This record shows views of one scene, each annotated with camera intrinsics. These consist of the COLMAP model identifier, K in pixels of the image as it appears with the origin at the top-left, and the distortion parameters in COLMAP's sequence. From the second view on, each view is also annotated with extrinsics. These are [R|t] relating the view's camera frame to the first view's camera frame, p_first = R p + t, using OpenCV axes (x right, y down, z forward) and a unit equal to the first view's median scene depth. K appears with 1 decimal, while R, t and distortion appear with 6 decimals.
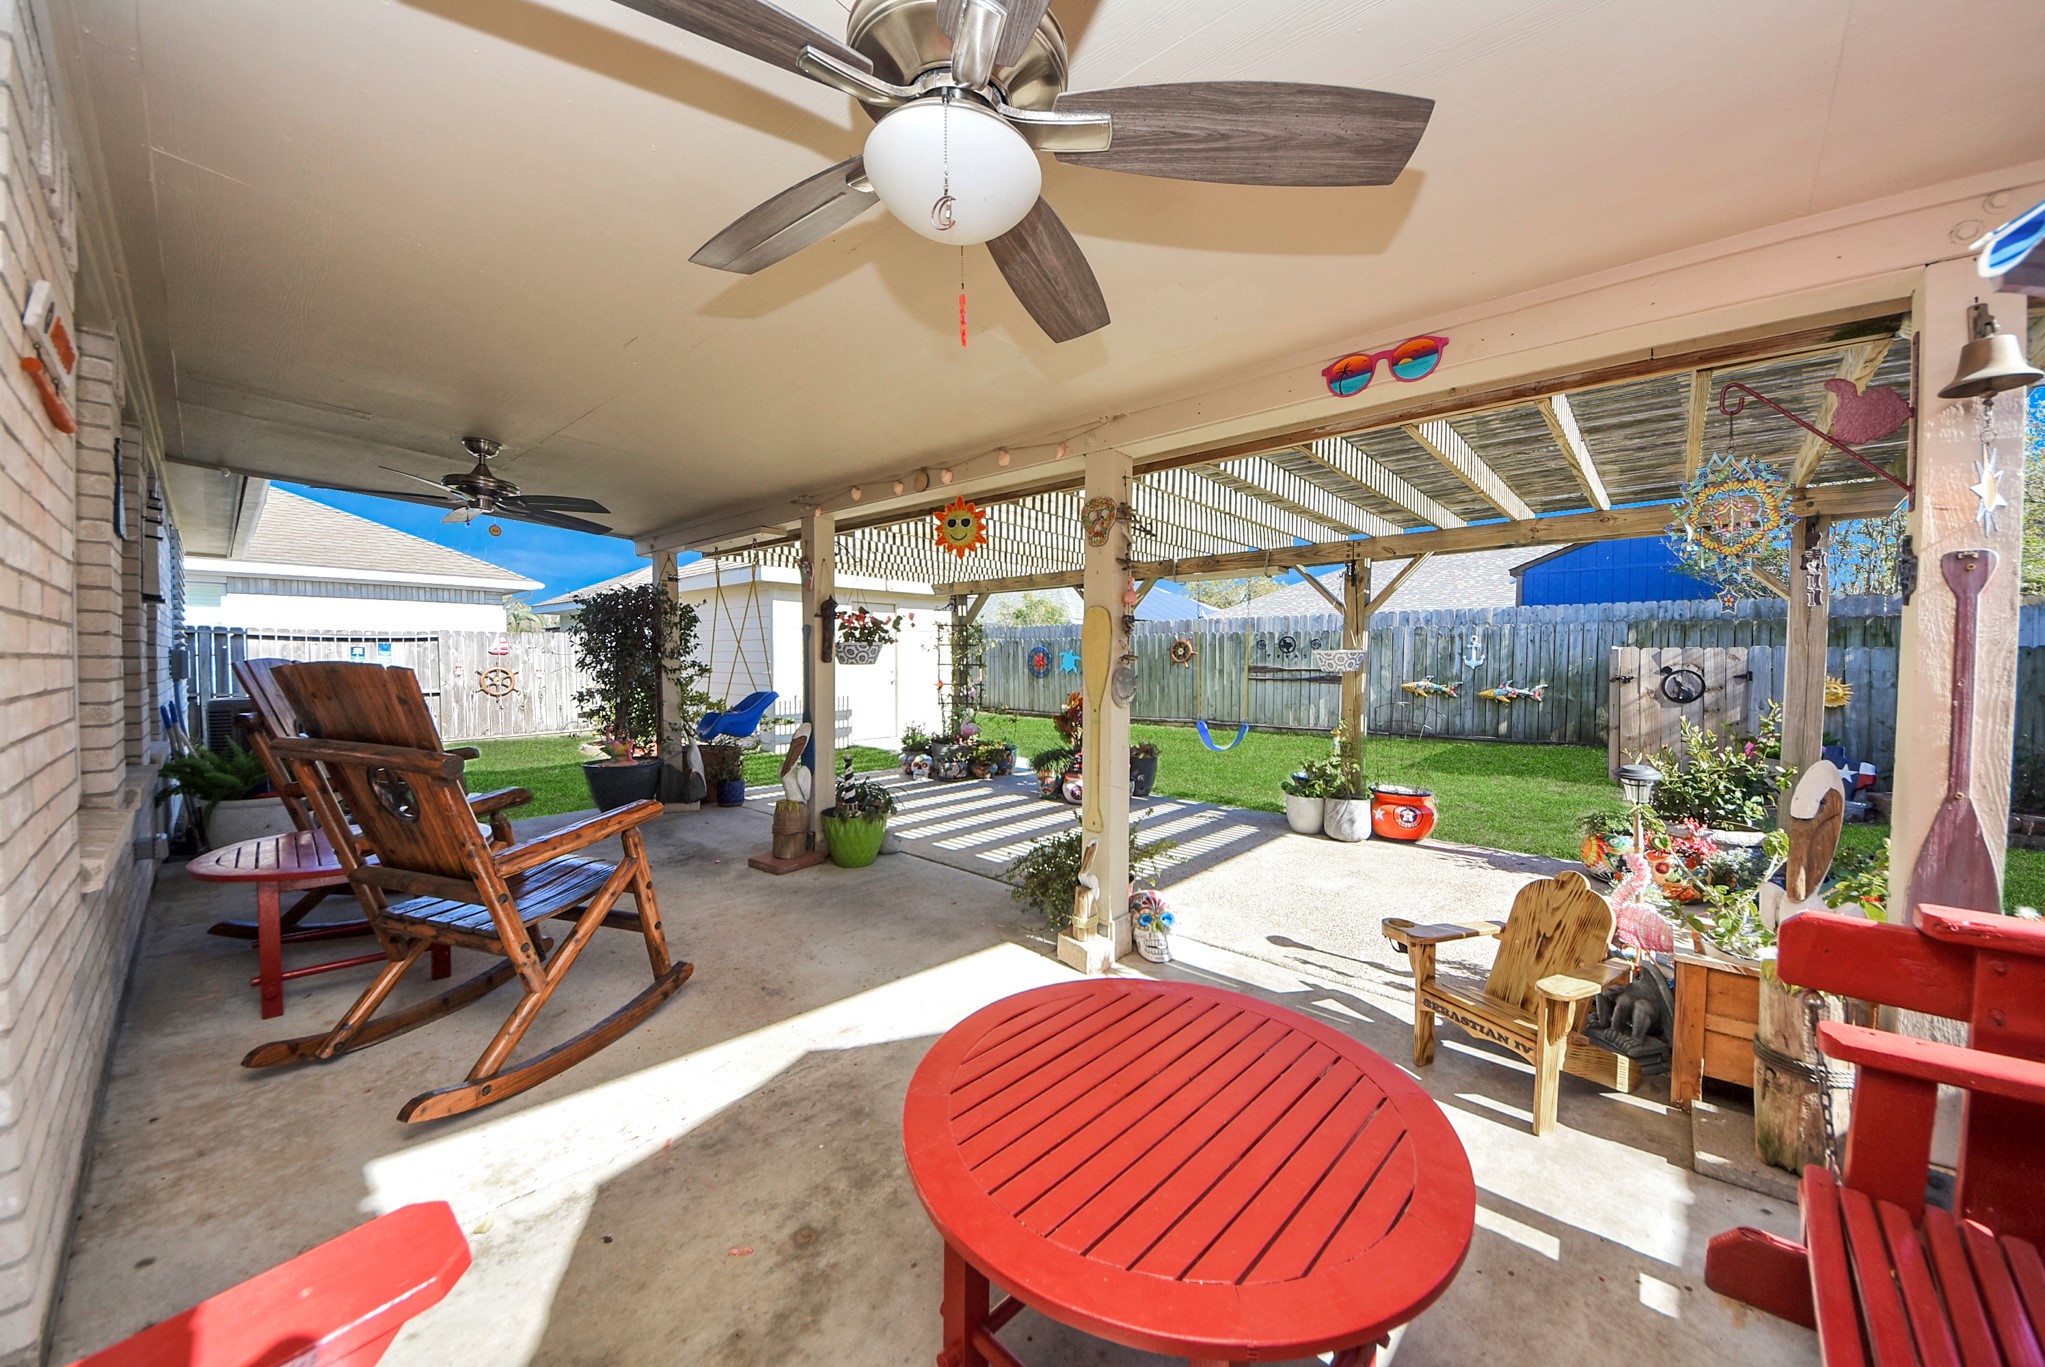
lens RADIAL K [[745.8, 0, 1047.2], [0, 745.8, 687.1], [0, 0, 1]] dist [0.015578, -0.011532]
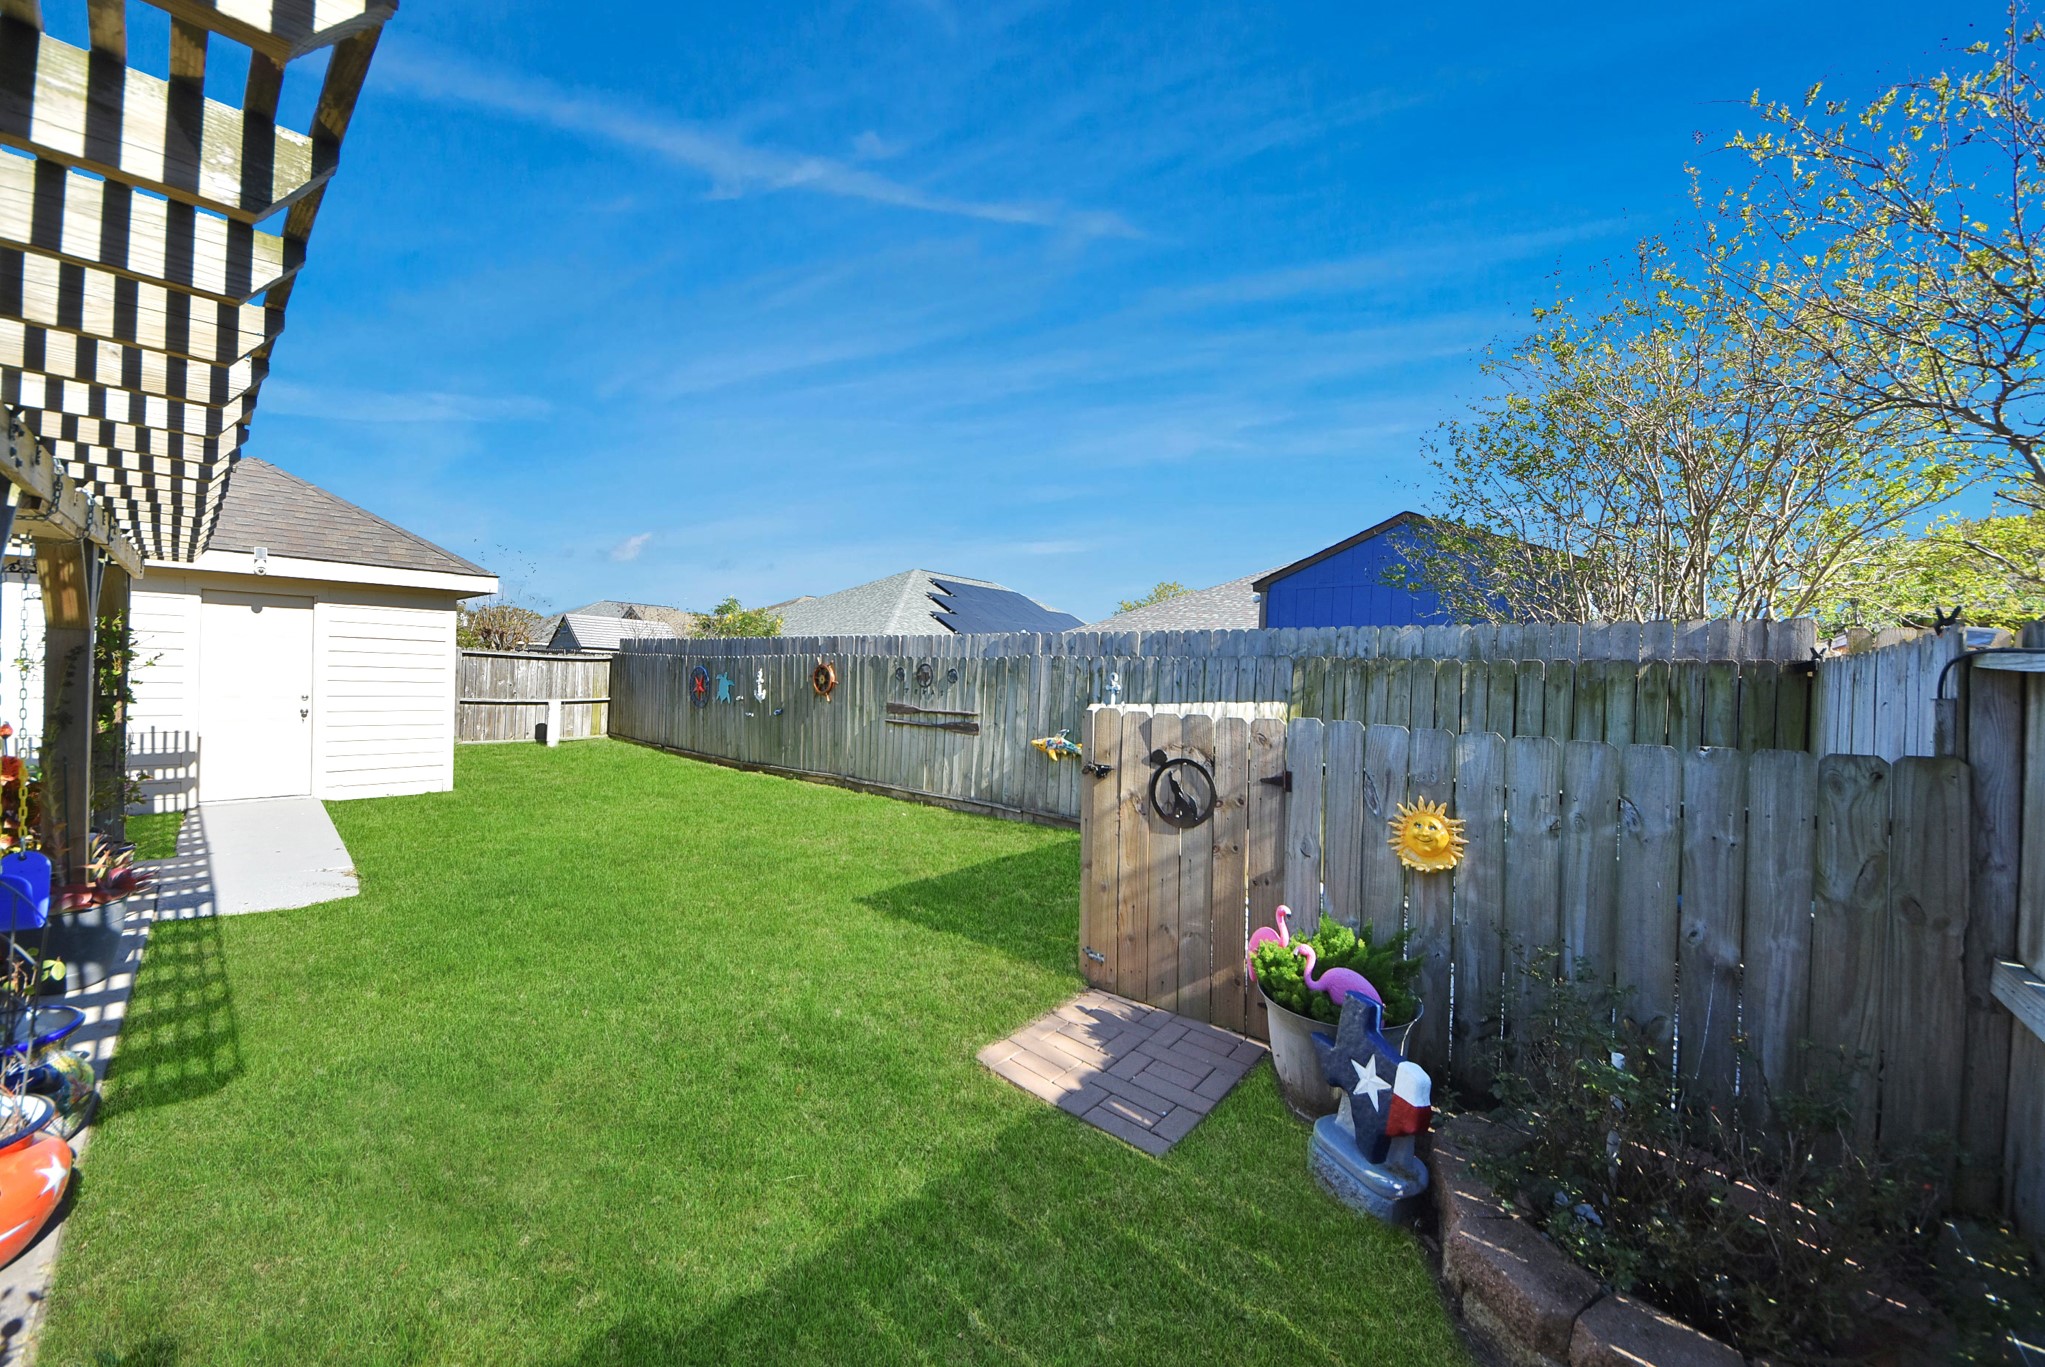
lens RADIAL K [[745.8, 0, 1030.0], [0, 745.8, 678.0], [0, 0, 1]] dist [0.015578, -0.011532]
pose [[0.999348, 0.035248, 0.007771, 0.580906], [-0.034889, 0.998492, -0.042381, -0.039055], [-0.009253, 0.042082, 0.999071, 0.408541]]
